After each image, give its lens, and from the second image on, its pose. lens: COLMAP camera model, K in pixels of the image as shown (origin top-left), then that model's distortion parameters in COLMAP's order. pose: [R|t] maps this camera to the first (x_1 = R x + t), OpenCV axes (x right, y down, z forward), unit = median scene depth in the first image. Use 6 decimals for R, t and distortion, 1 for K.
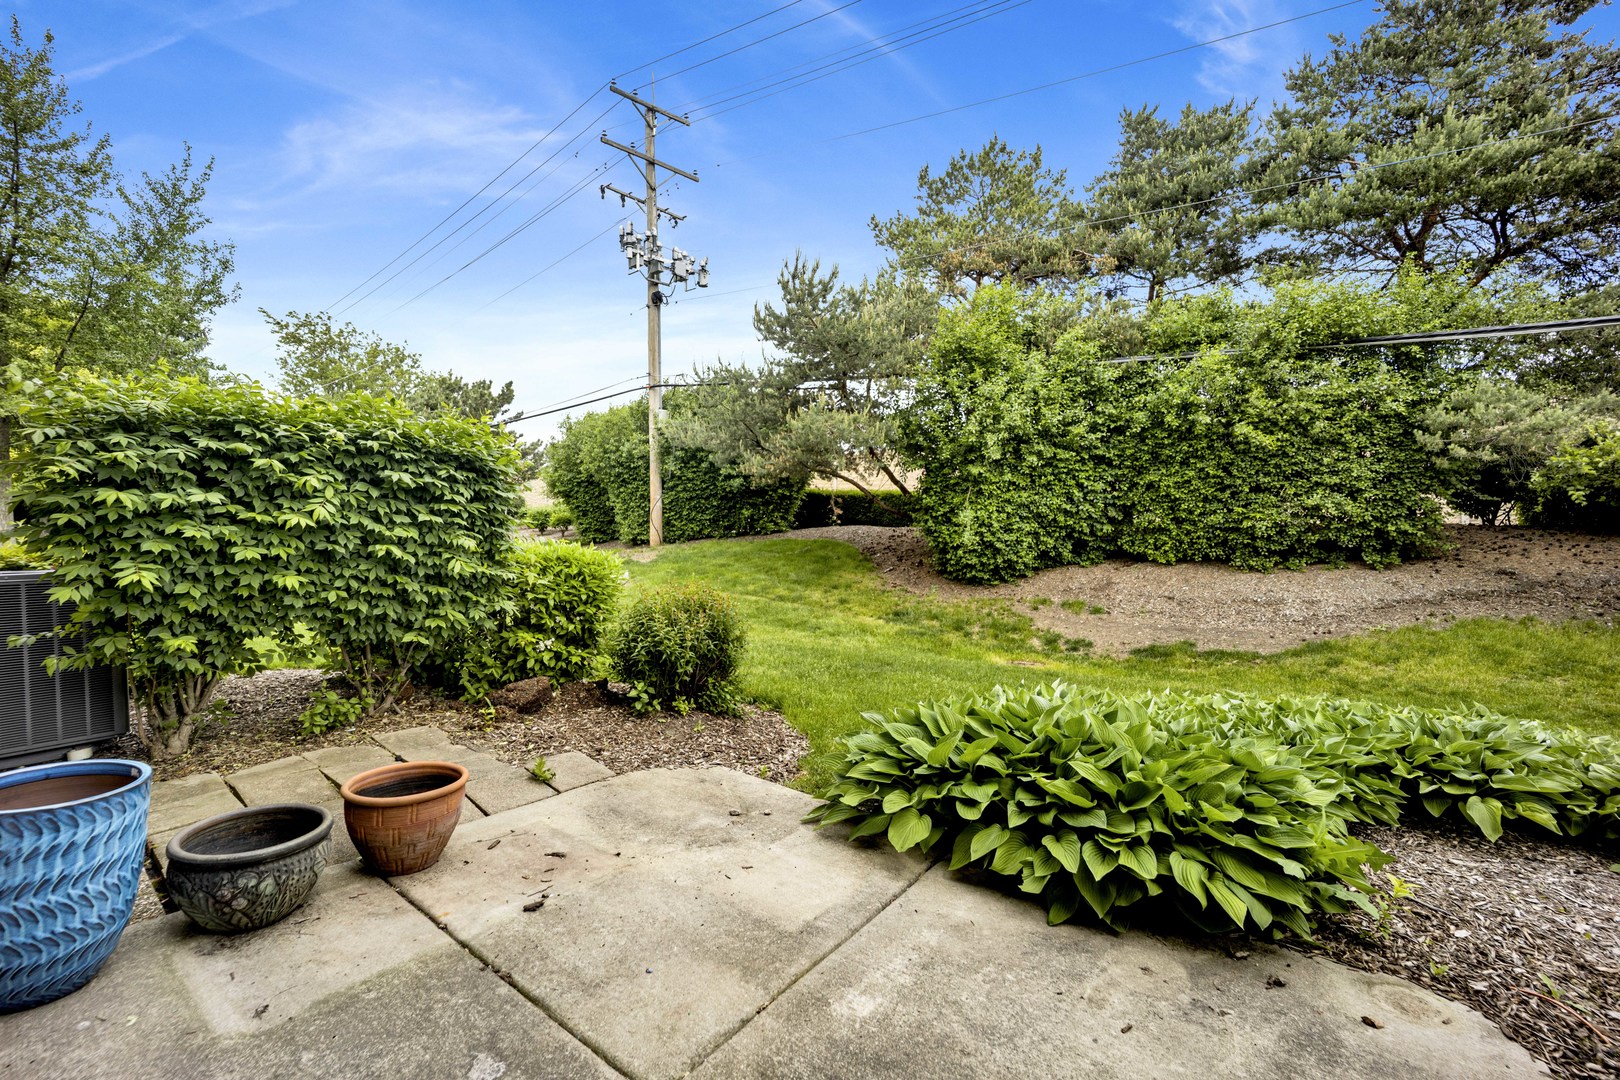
lens RADIAL K [[662.8, 0, 812.5], [0, 662.8, 542.3], [0, 0, 1]] dist [-0.023579, 0.000312]
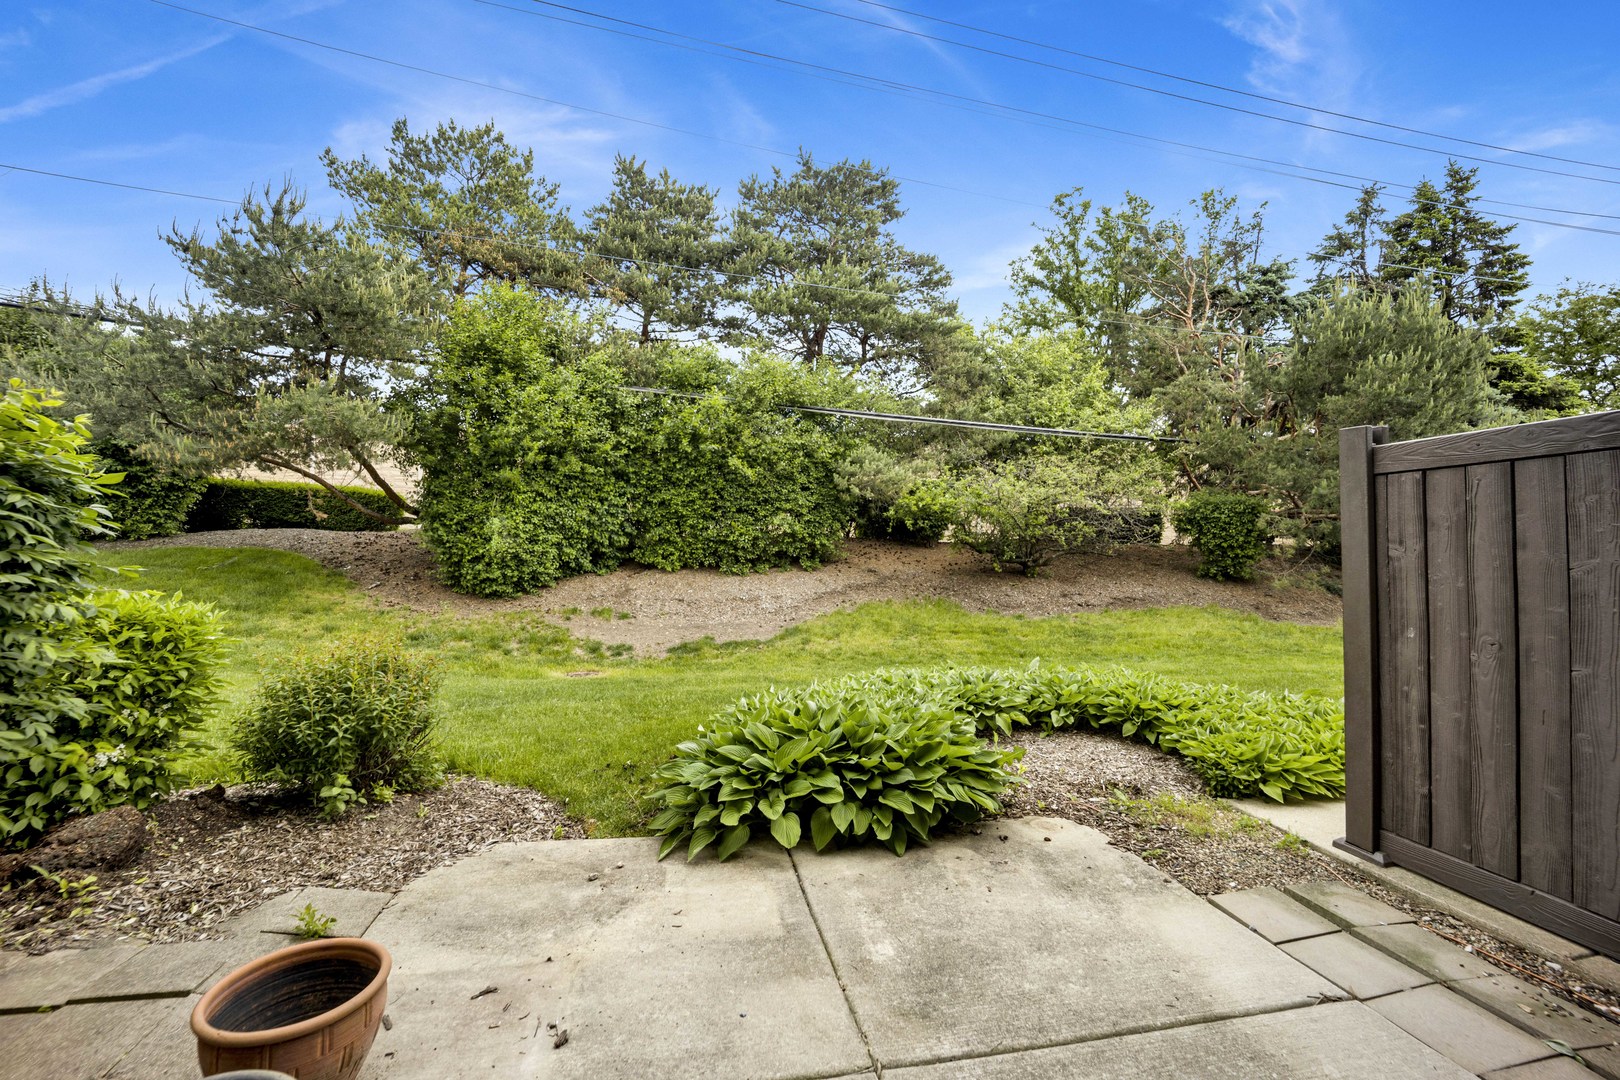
lens RADIAL K [[662.8, 0, 813.3], [0, 662.8, 536.7], [0, 0, 1]] dist [-0.023579, 0.000312]
pose [[0.672173, 0.004445, 0.740381, -0.175006], [-0.000731, 0.999985, -0.005341, -0.023086], [-0.740394, 0.003049, 0.672167, 0.033799]]
